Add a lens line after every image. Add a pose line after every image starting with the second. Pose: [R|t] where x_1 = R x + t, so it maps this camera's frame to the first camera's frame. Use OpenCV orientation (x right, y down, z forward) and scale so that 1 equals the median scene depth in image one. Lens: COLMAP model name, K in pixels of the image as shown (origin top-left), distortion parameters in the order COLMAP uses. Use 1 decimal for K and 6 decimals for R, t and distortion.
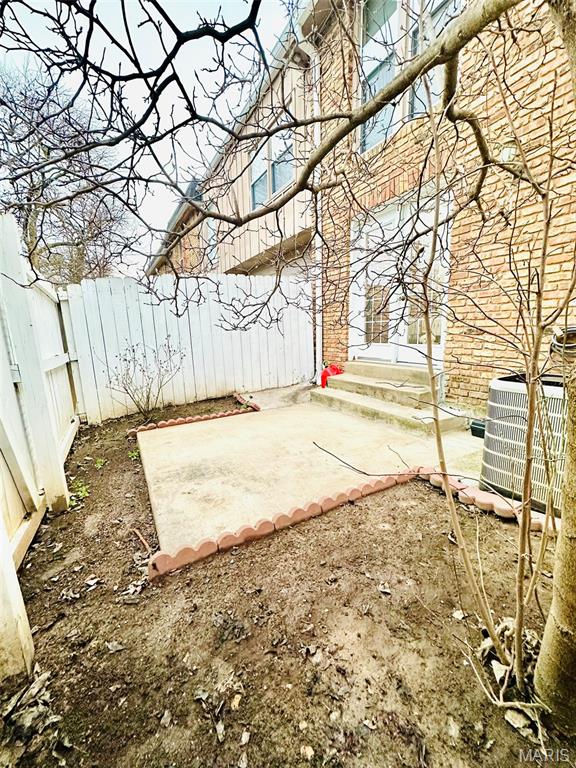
lens RADIAL K [[302.4, 0, 288.0], [0, 302.4, 384.0], [0, 0, 1]] dist [0.000368, 0.000029]
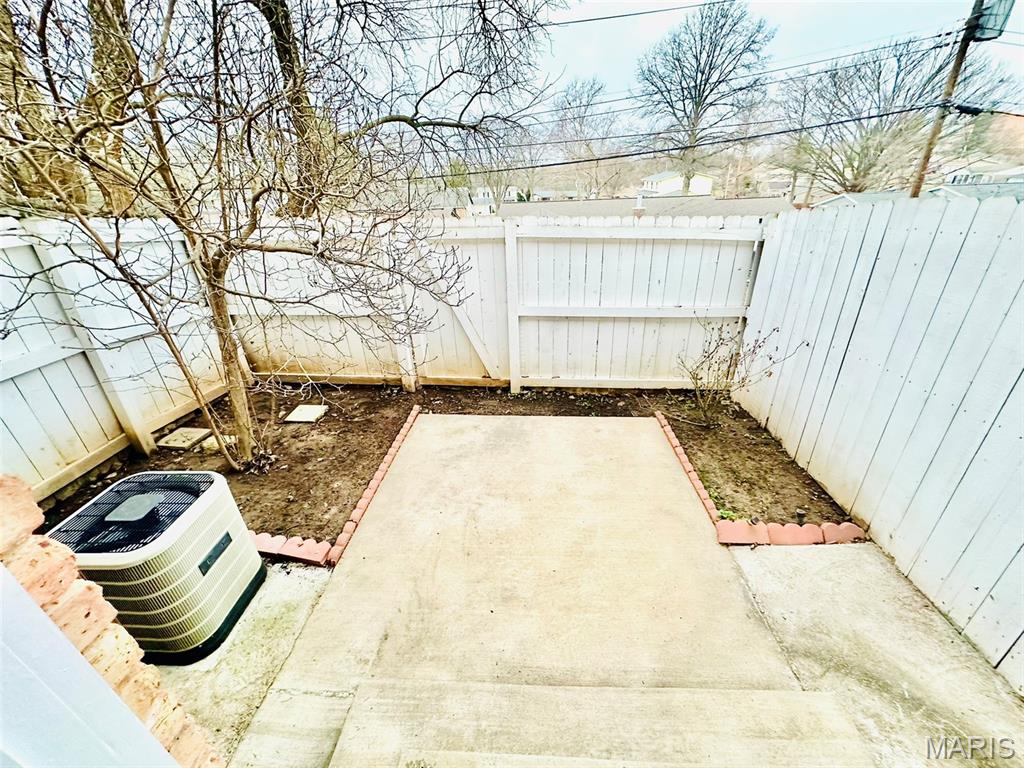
lens RADIAL K [[403.2, 0, 512.0], [0, 403.2, 384.0], [0, 0, 1]] dist [0.000368, 0.000029]
pose [[-0.539667, 0.425165, -0.726633, 0.531003], [-0.105748, 0.822038, 0.559527, -0.534770], [0.835211, 0.378798, -0.398666, 1.142613]]
